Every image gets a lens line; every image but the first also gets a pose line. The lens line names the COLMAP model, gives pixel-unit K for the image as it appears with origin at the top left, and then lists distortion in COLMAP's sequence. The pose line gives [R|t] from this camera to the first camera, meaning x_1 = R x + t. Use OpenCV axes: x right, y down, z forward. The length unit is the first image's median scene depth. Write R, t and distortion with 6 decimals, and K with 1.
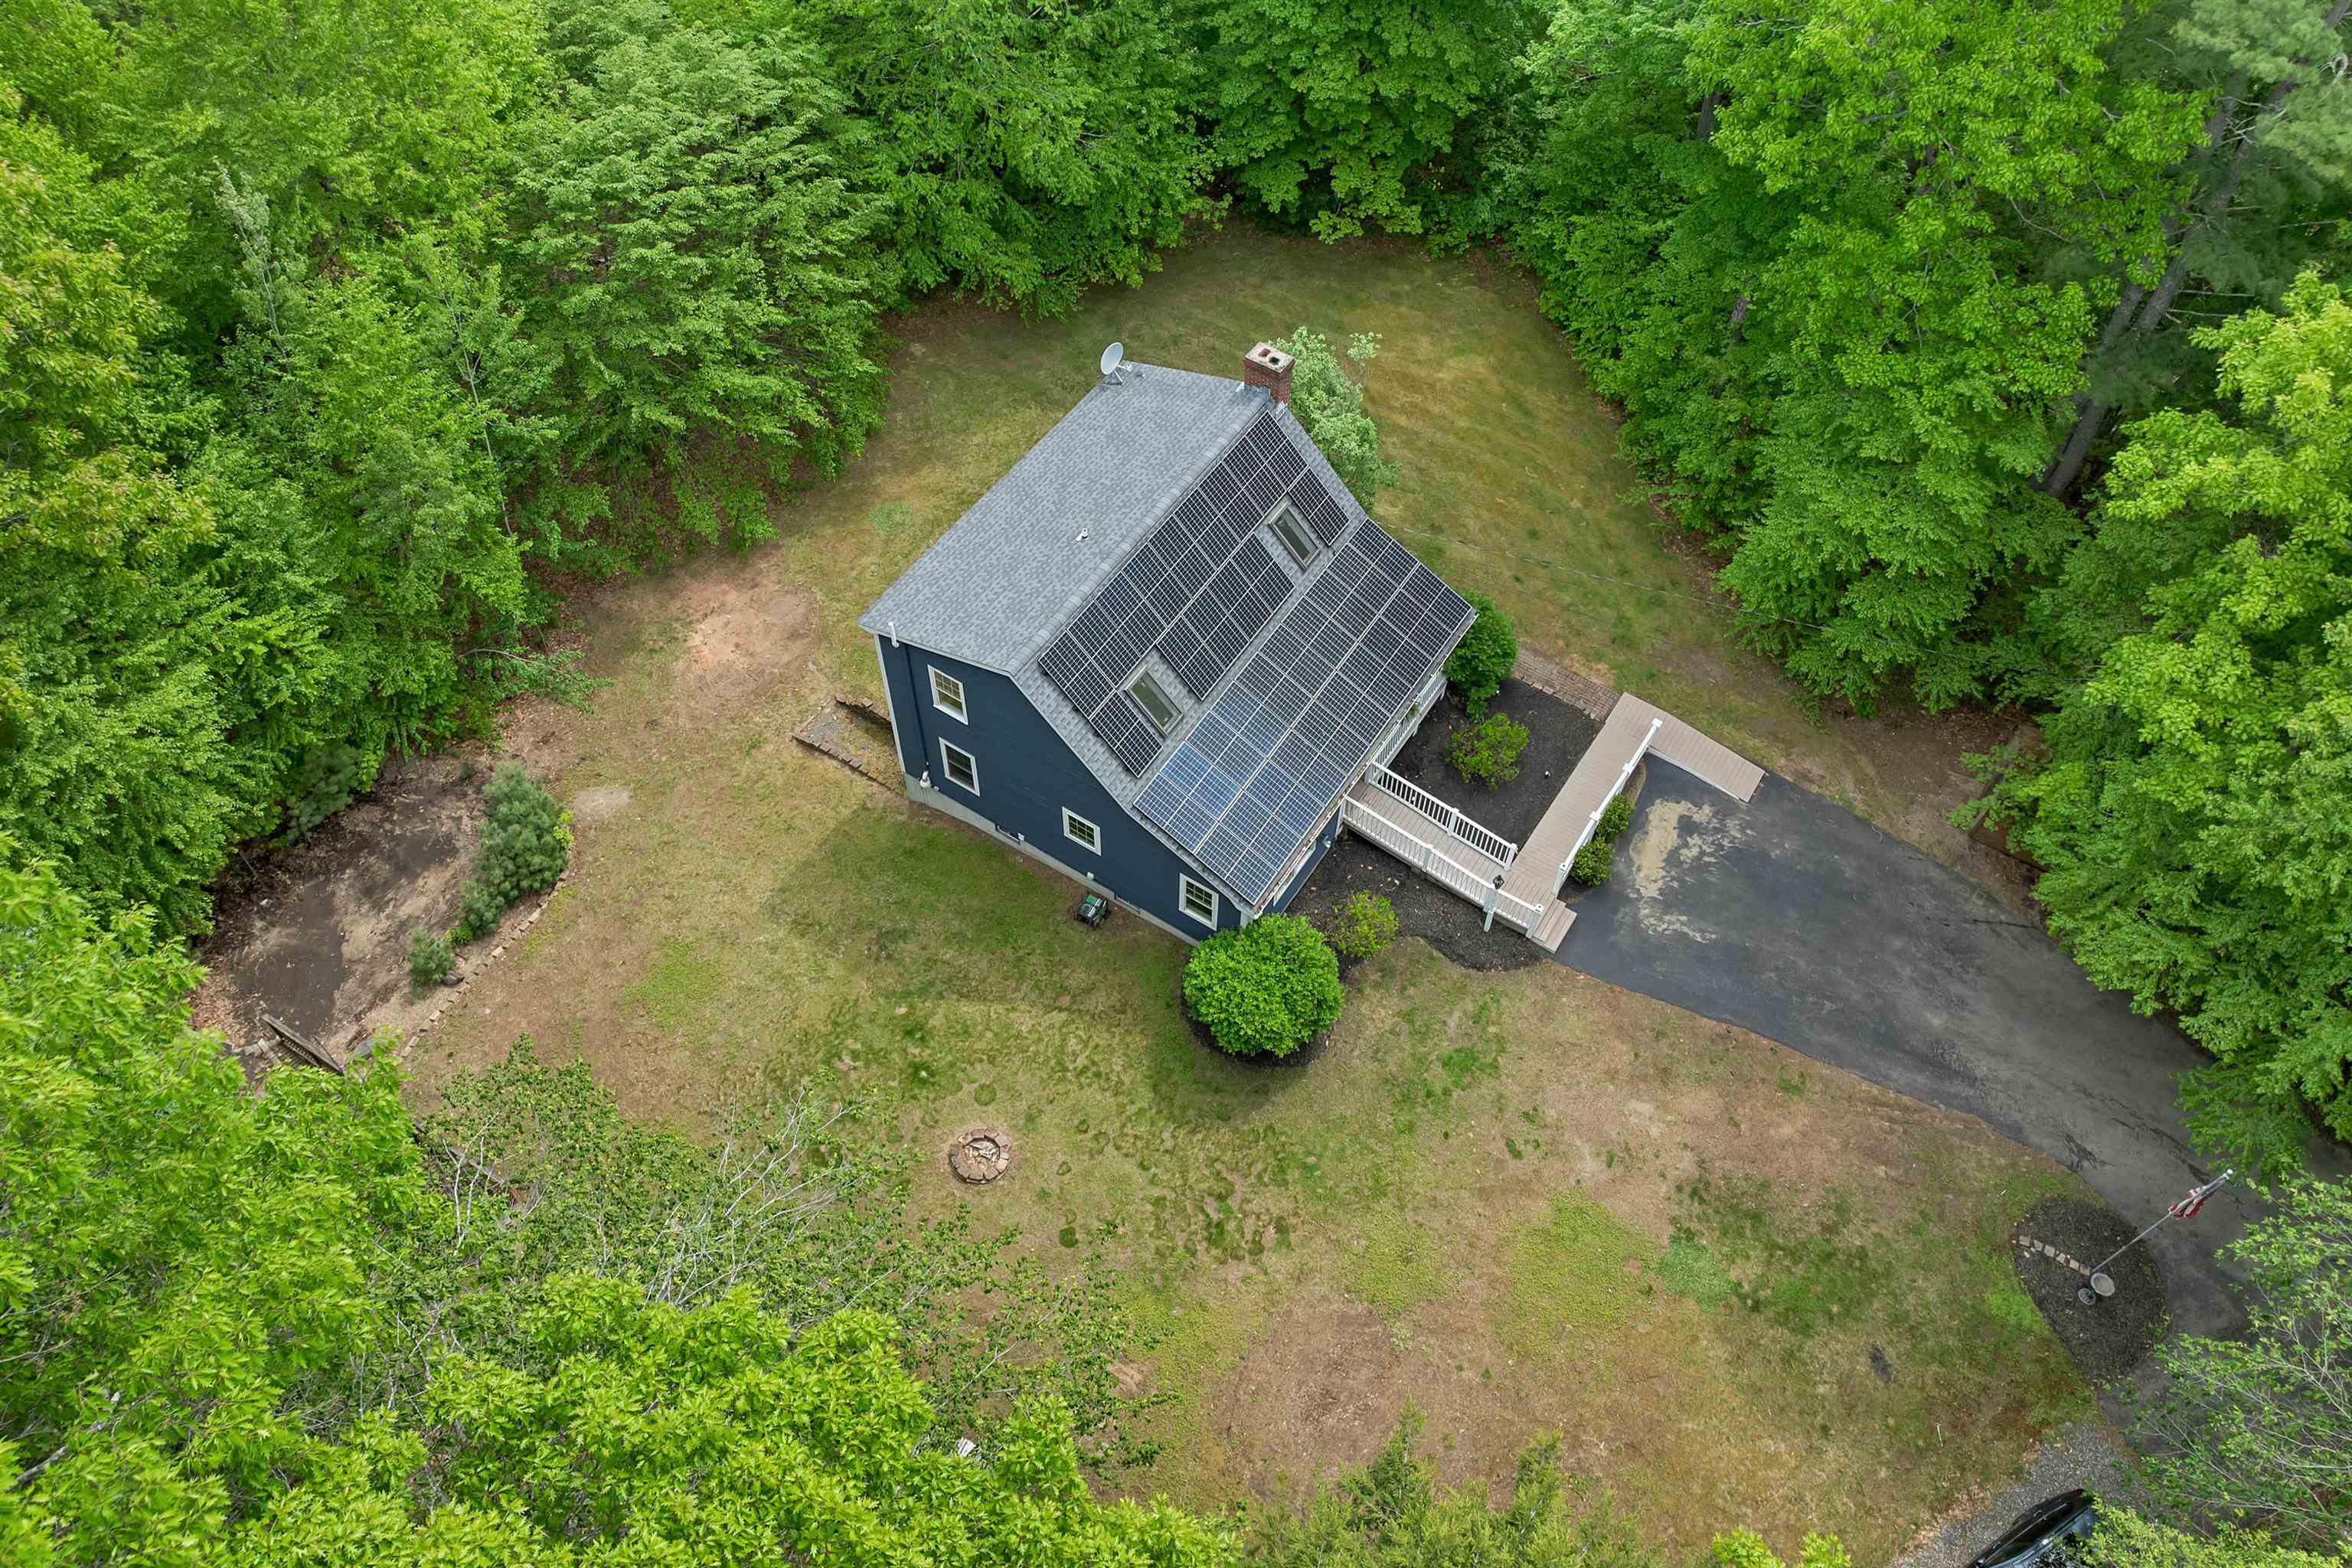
lens RADIAL K [[1685.9, 0, 1172.4], [0, 1685.9, 758.8], [0, 0, 1]] dist [-0.046934, 0.011976]
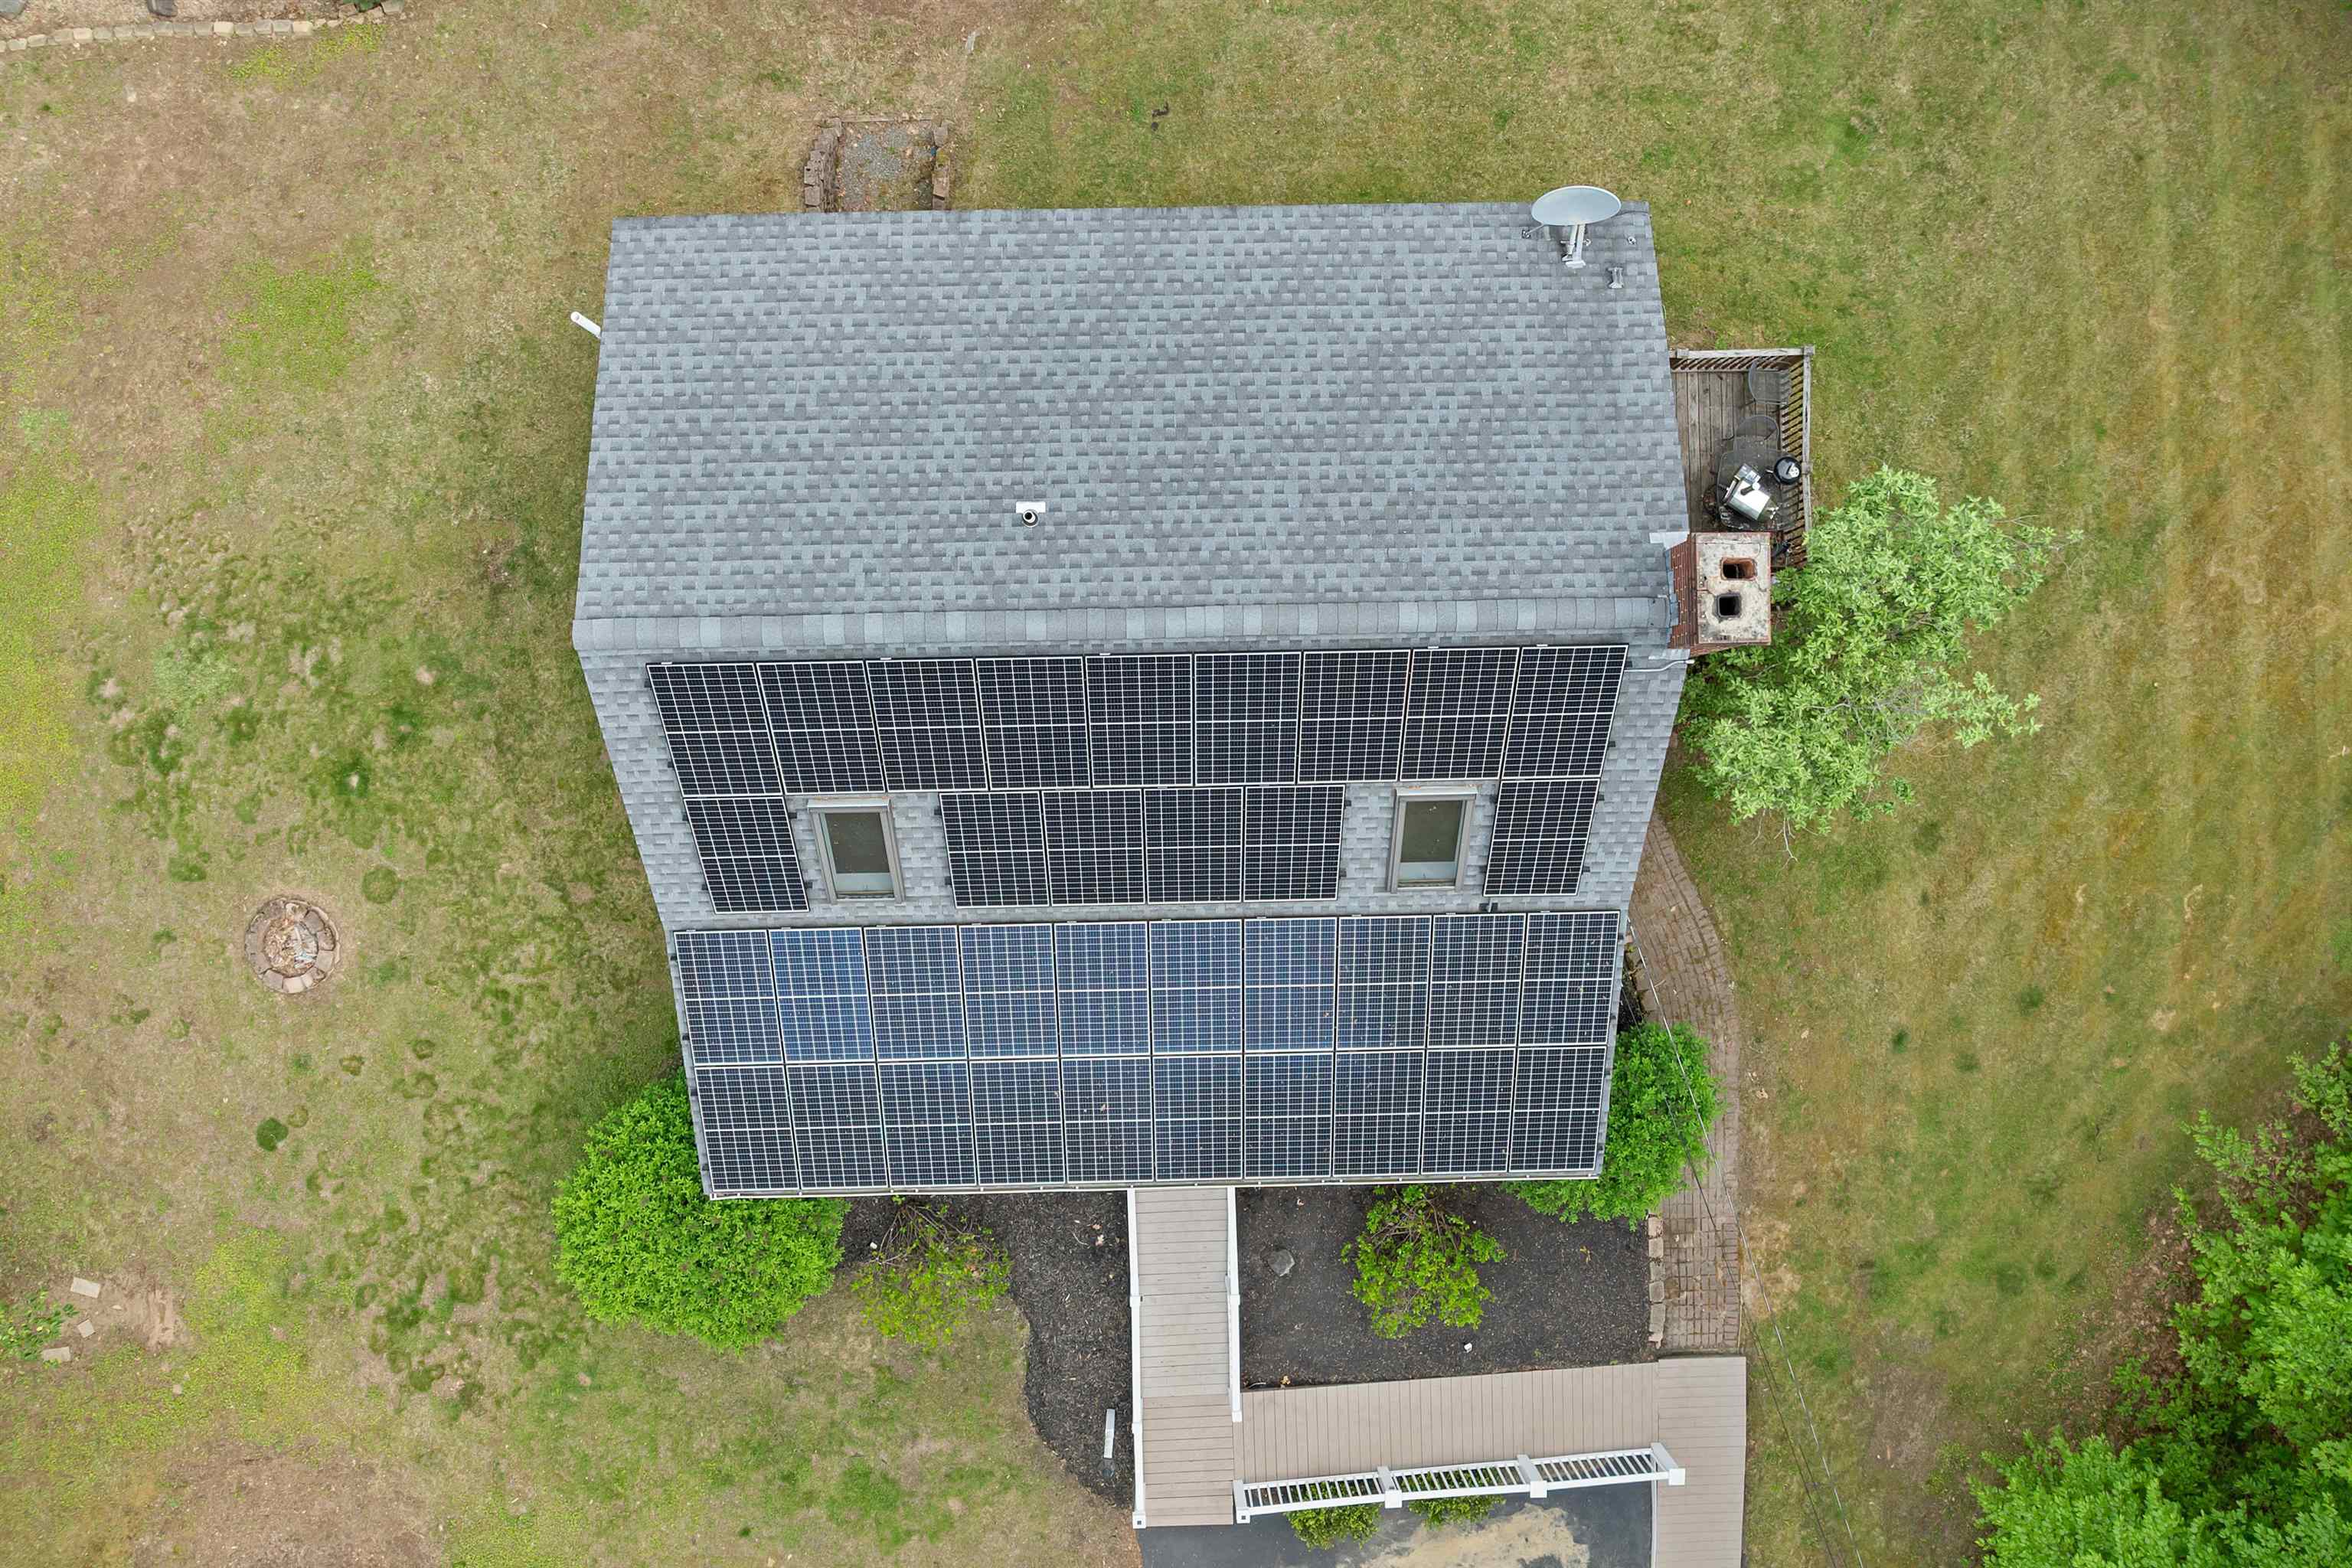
lens RADIAL K [[1685.9, 0, 1184.6], [0, 1685.9, 744.3], [0, 0, 1]] dist [-0.046934, 0.011976]
pose [[0.566929, 0.823523, -0.020033, 0.024737], [-0.668059, 0.473862, 0.573718, -0.357794], [0.481963, -0.311874, 0.818808, 0.624756]]
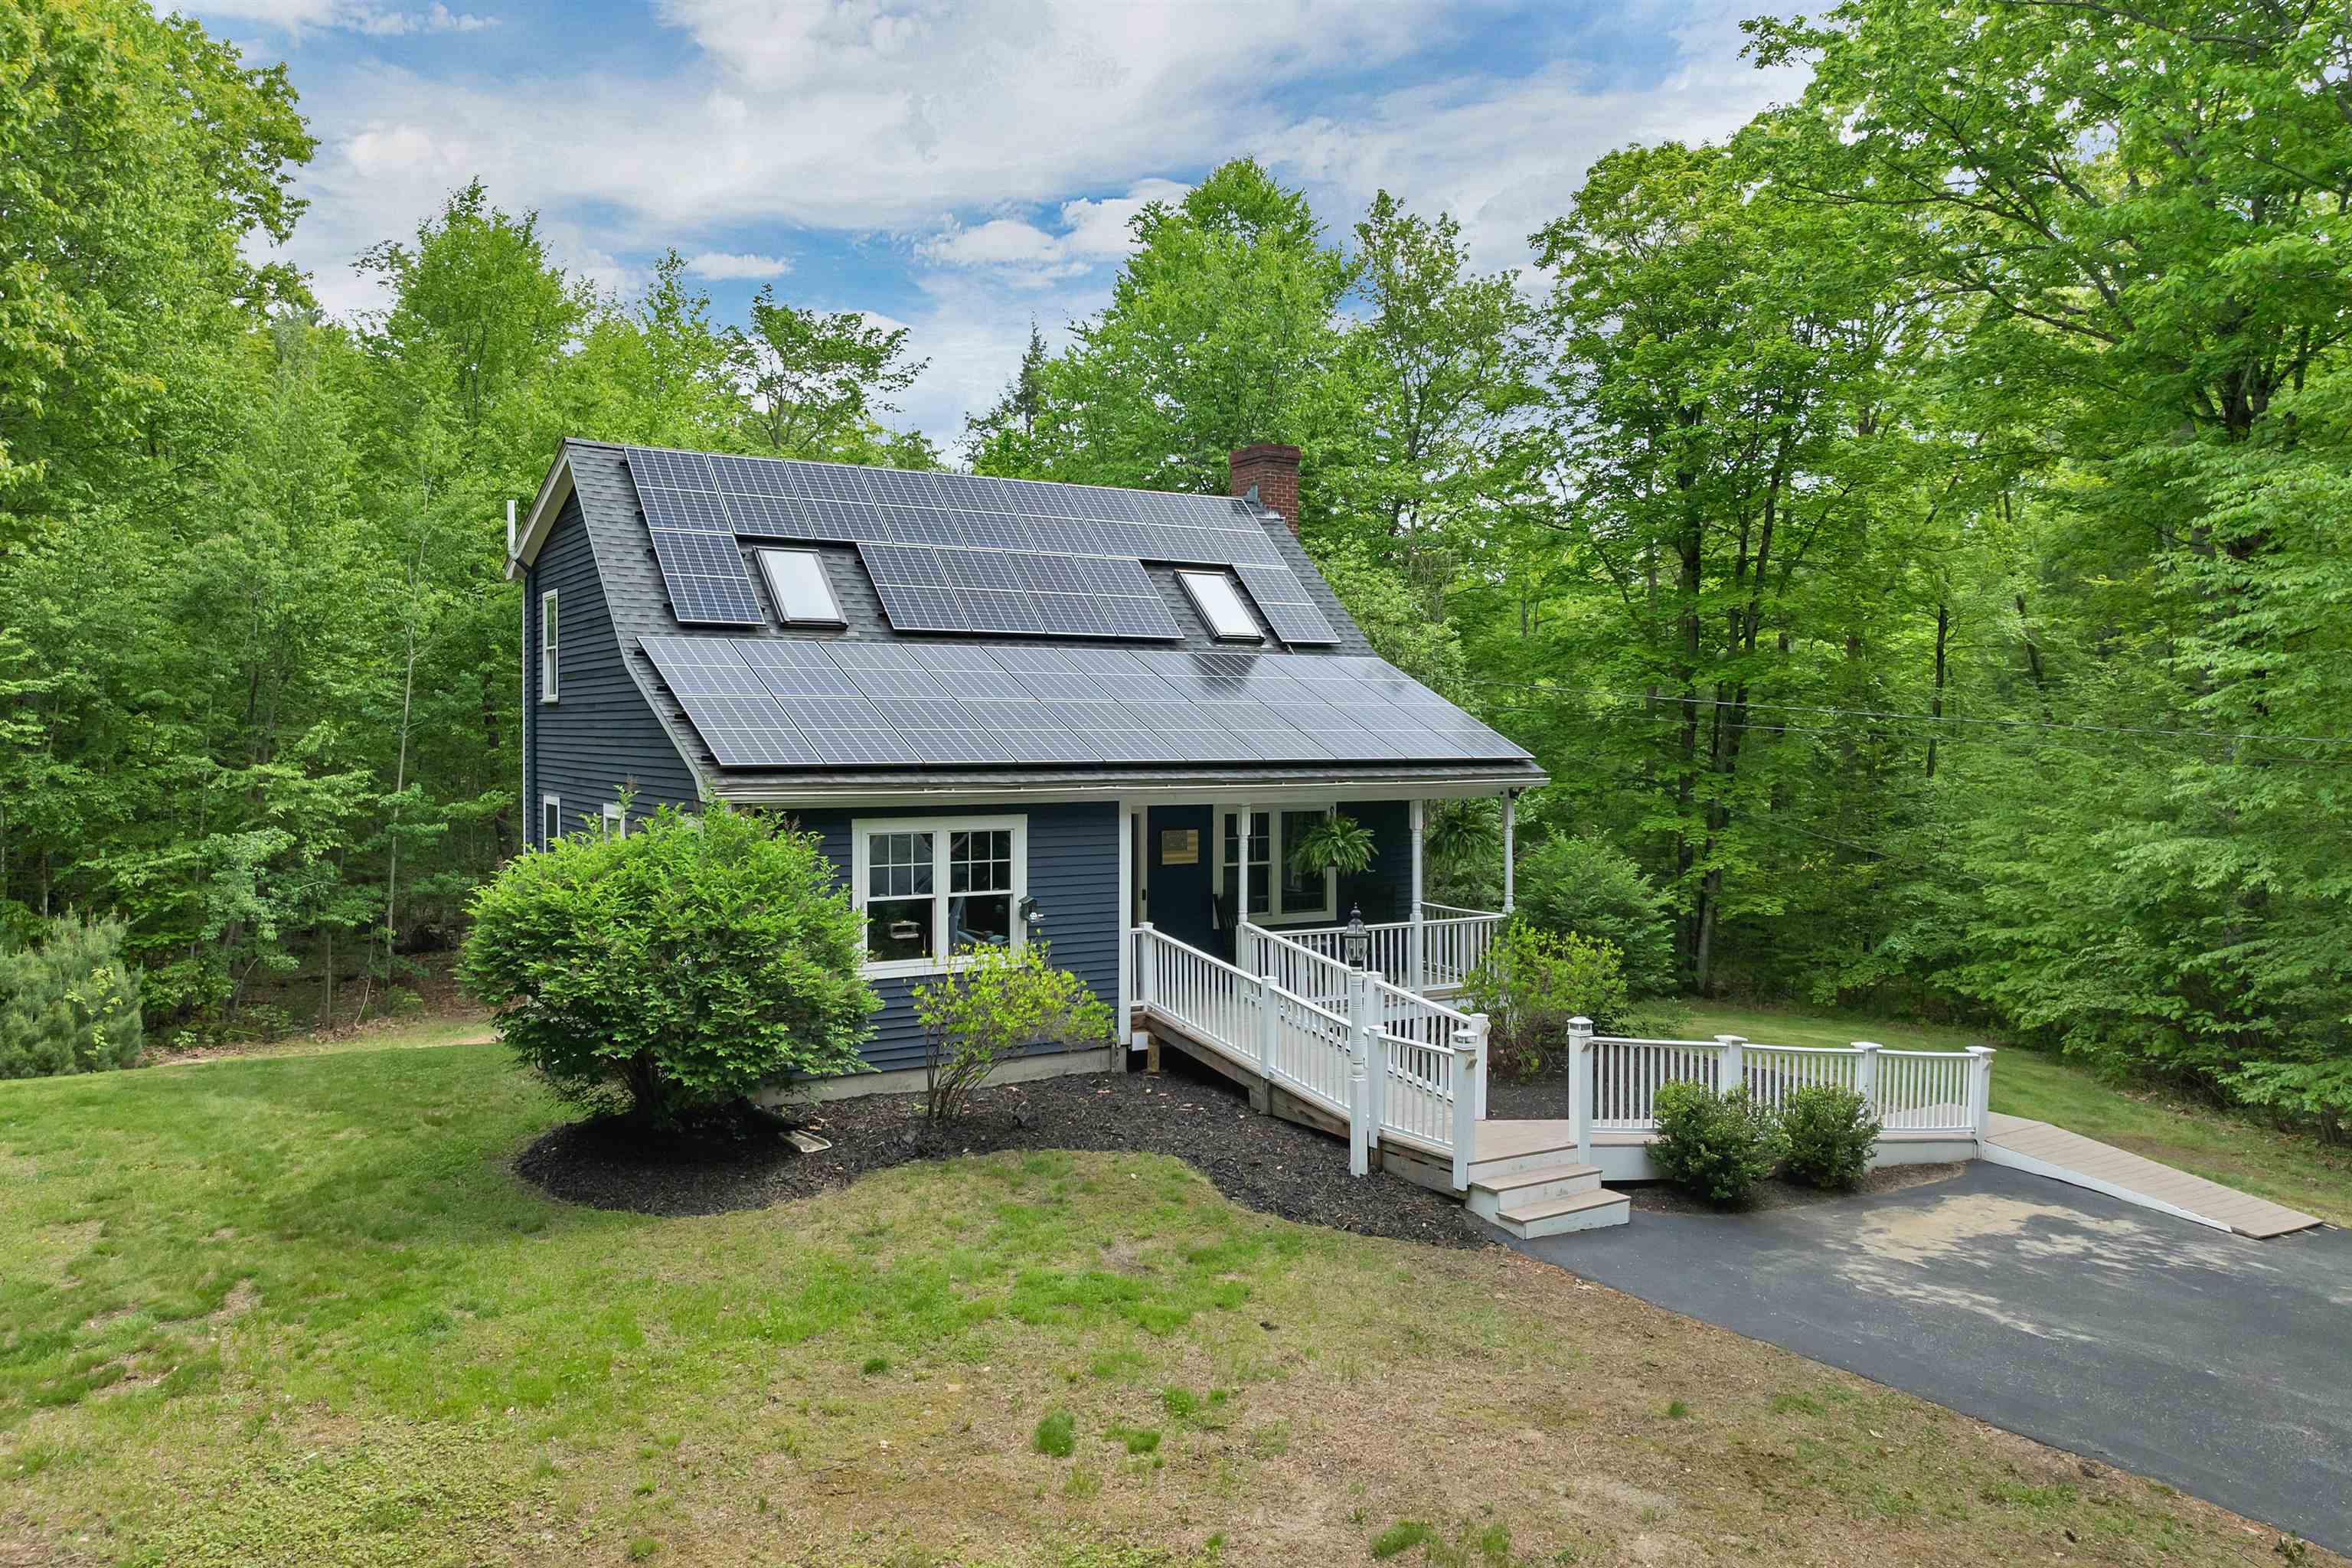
lens RADIAL K [[1685.9, 0, 1179.9], [0, 1685.9, 793.9], [0, 0, 1]] dist [-0.046934, 0.011976]
pose [[0.904309, 0.007965, -0.426804, 0.311880], [-0.340552, 0.616313, -0.710058, 0.328917], [0.257390, 0.787461, 0.560050, 0.731538]]
